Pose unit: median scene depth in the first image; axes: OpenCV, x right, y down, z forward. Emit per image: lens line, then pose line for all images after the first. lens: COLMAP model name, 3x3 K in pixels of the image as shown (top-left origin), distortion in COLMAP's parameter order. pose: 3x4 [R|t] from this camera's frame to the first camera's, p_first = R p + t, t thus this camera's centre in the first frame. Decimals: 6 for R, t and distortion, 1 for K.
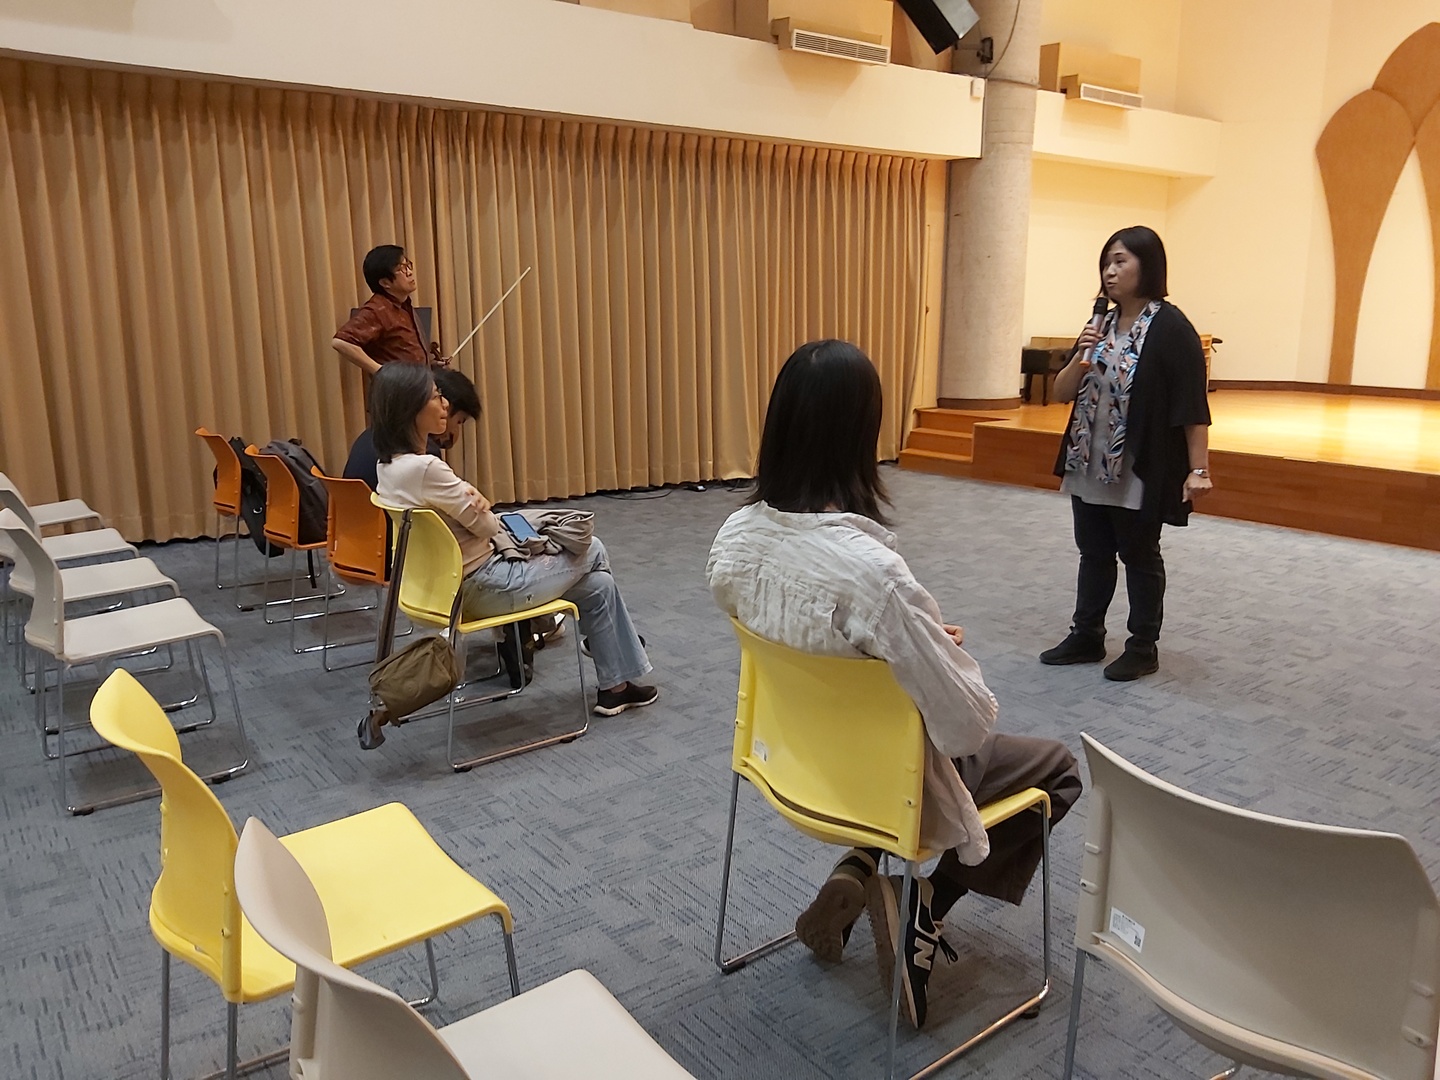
lens RADIAL K [[1102.1, 0, 721.3], [0, 1102.1, 546.0], [0, 0, 1]] dist [0.003396, -0.000039]
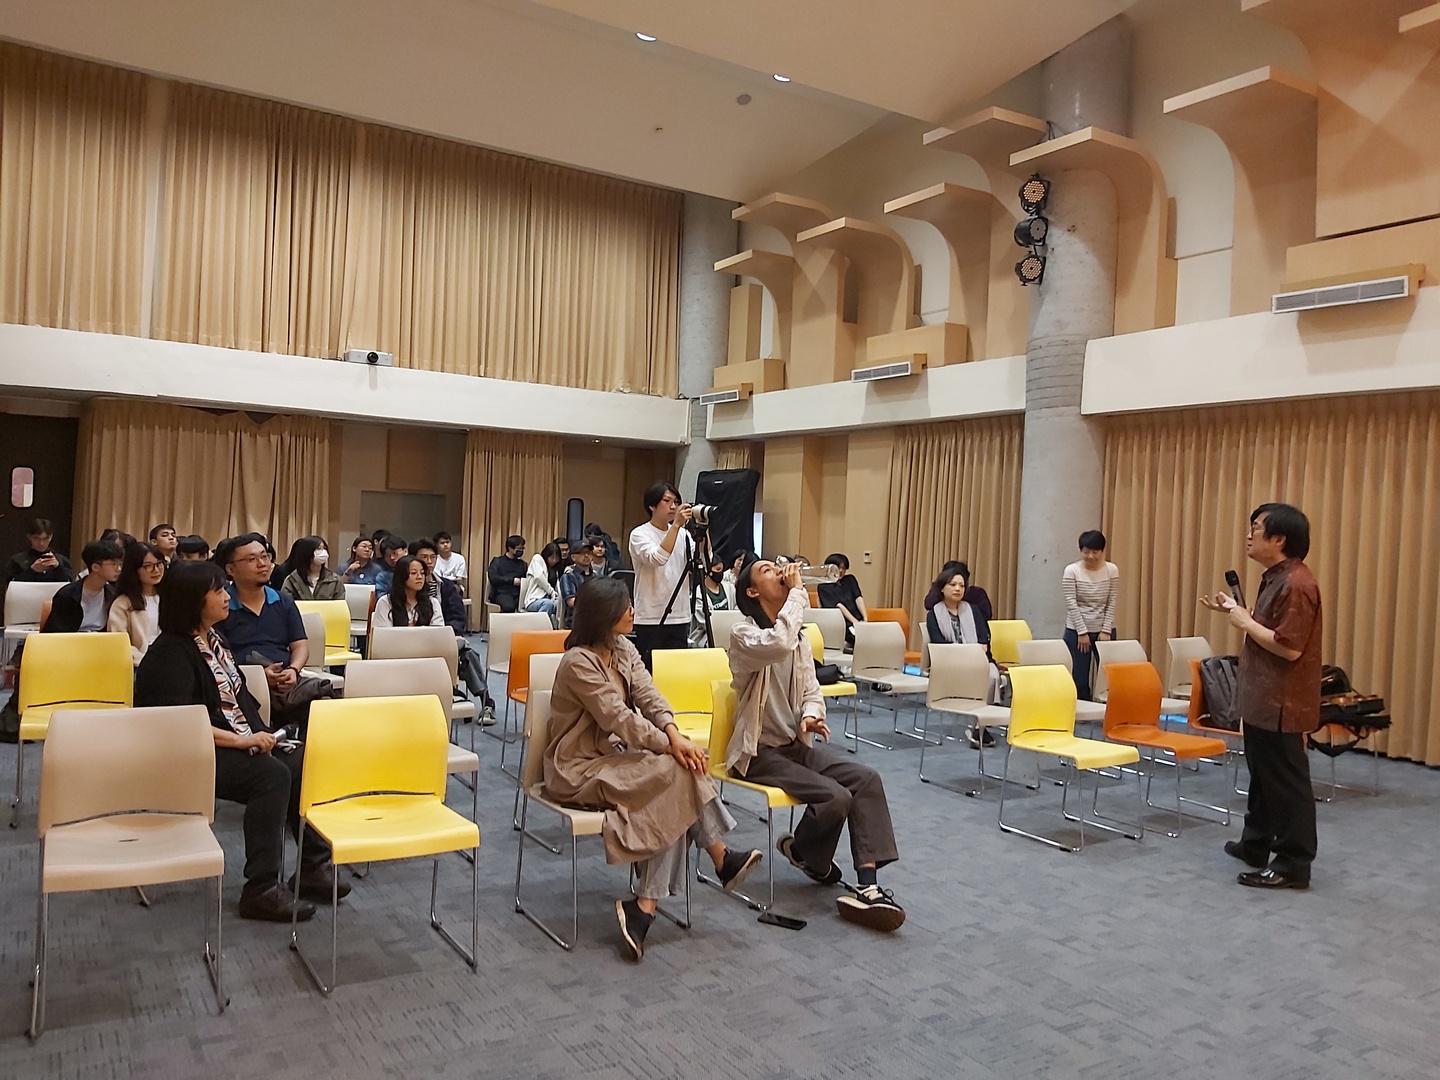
lens RADIAL K [[1102.1, 0, 721.3], [0, 1102.1, 546.0], [0, 0, 1]] dist [0.003396, -0.000039]
pose [[-0.075491, 0.016668, -0.997007, 0.490226], [-0.251345, 0.967257, 0.035202, -0.054959], [0.964949, 0.253250, -0.068830, 0.201030]]
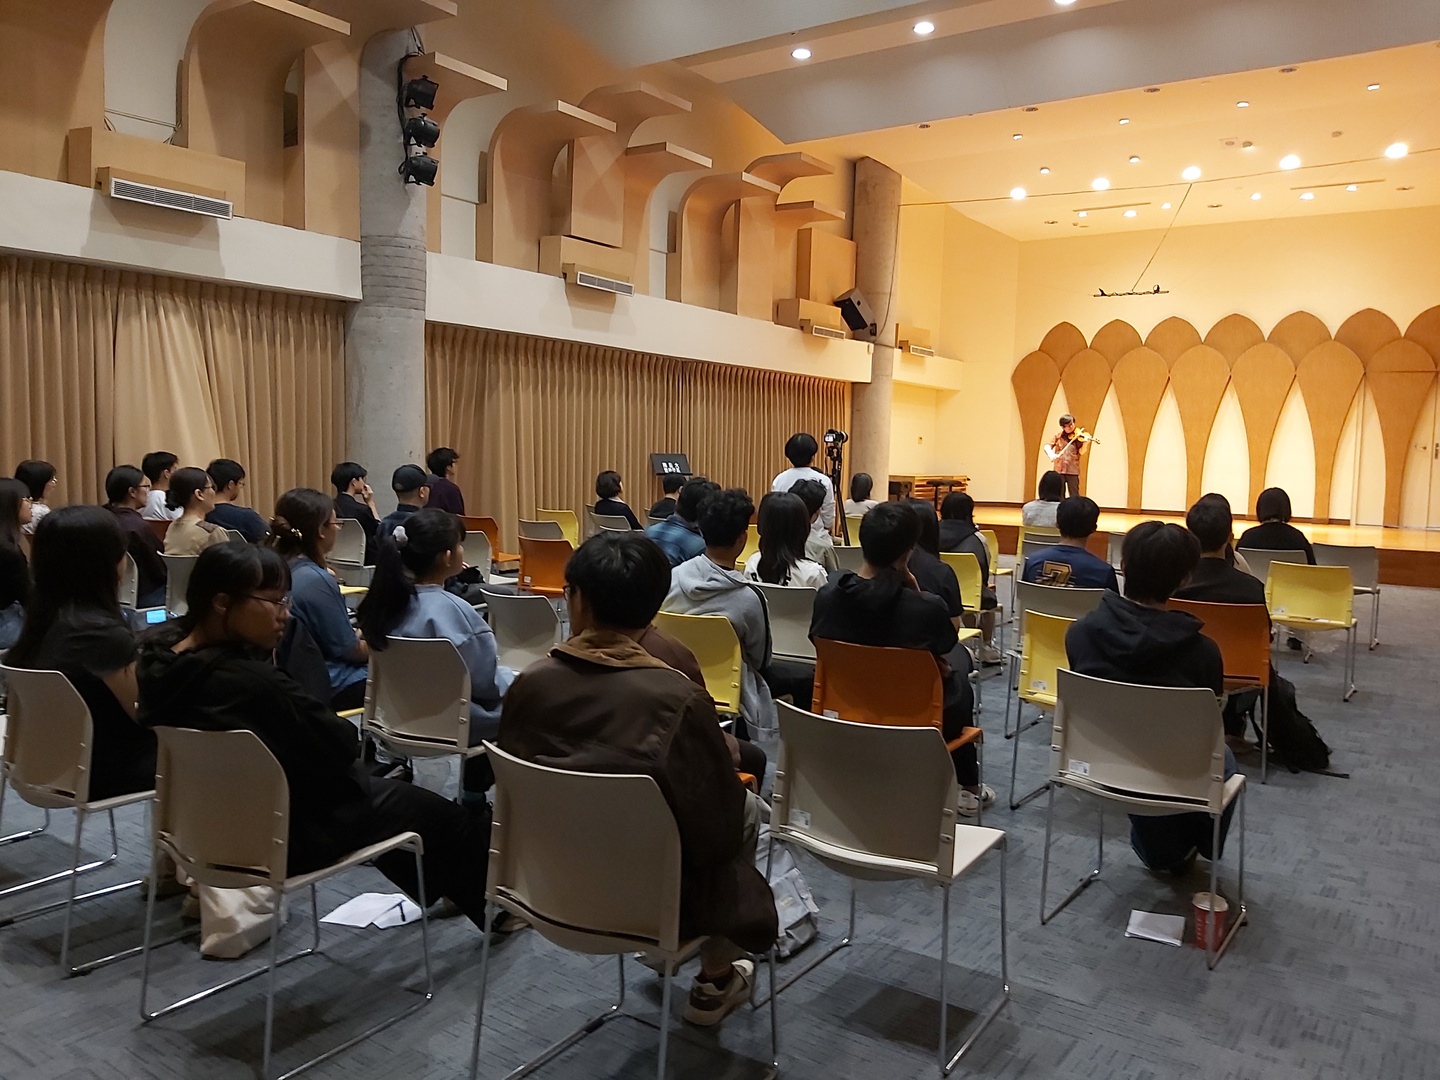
lens RADIAL K [[1102.1, 0, 721.3], [0, 1102.1, 546.0], [0, 0, 1]] dist [0.003396, -0.000039]
pose [[0.958475, -0.005042, 0.285132, -0.551854], [0.046522, 0.989214, -0.138893, 0.181164], [-0.281357, 0.146390, 0.948371, -0.690919]]
